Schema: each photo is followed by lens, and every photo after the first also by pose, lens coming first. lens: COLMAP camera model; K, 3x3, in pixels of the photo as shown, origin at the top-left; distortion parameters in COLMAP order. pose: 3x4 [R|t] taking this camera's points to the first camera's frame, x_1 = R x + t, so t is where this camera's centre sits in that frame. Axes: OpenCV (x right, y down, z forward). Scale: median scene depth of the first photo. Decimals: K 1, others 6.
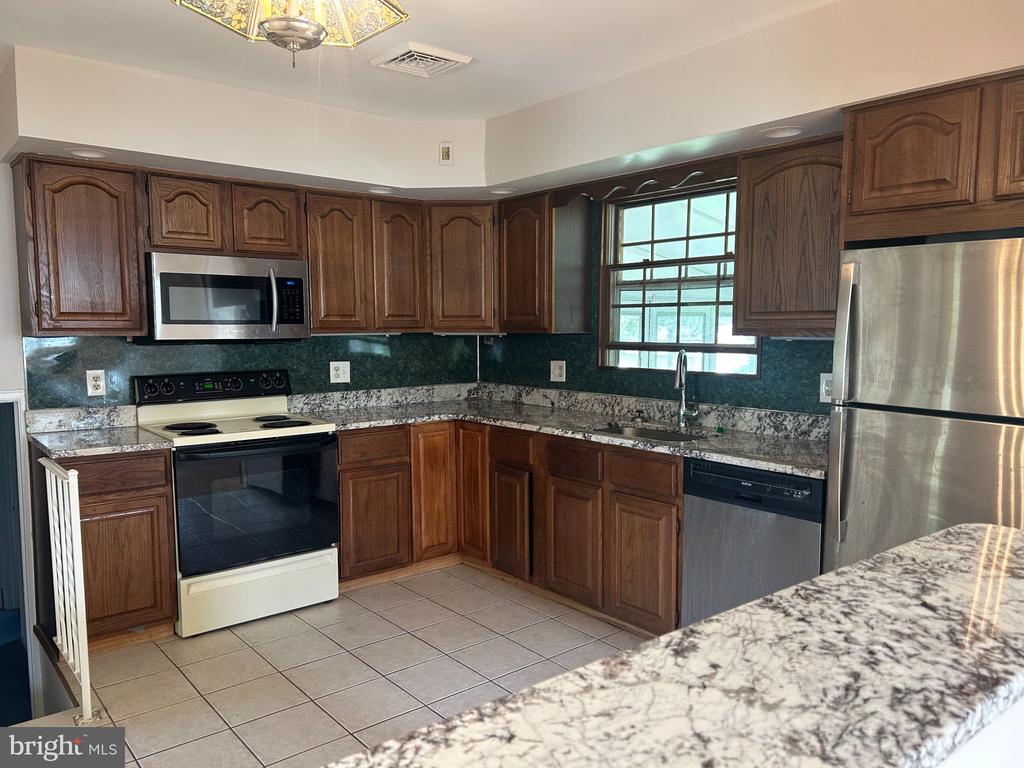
lens RADIAL K [[769.3, 0, 503.3], [0, 769.3, 392.3], [0, 0, 1]] dist [0.085320, -0.077906]
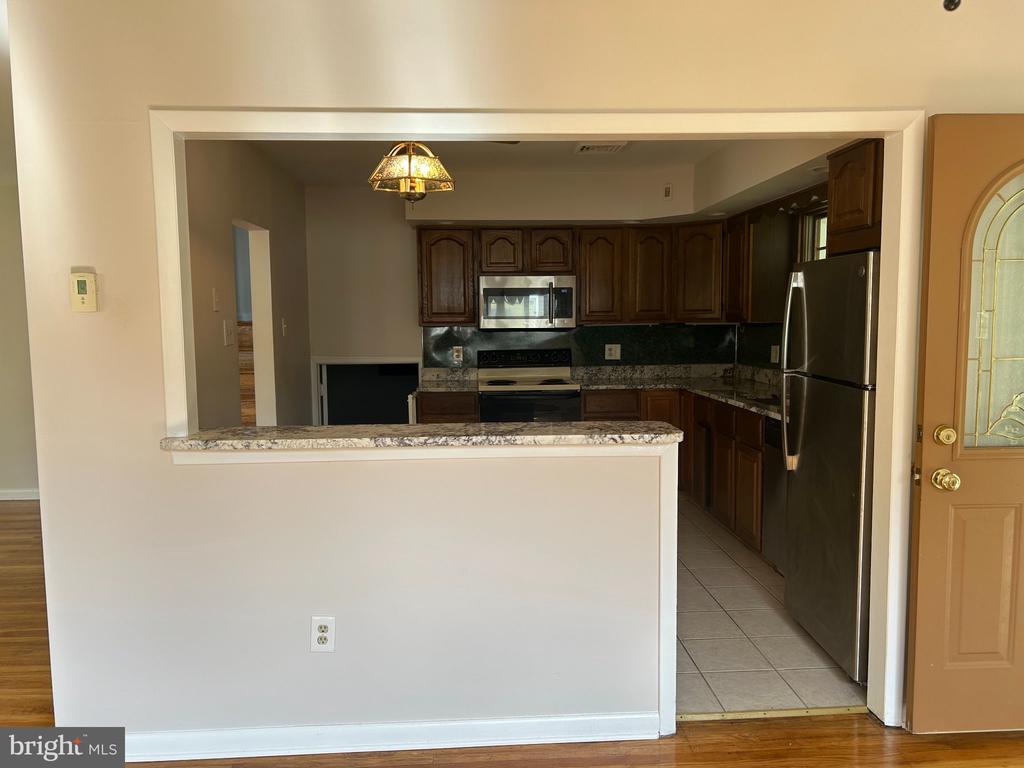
lens RADIAL K [[769.9, 0, 510.0], [0, 769.9, 389.2], [0, 0, 1]] dist [0.106506, -0.134468]
pose [[0.813624, 0.048023, -0.579405, 0.530739], [-0.044384, 0.998805, 0.020460, 0.024799], [0.579695, 0.009070, 0.814783, -0.286047]]
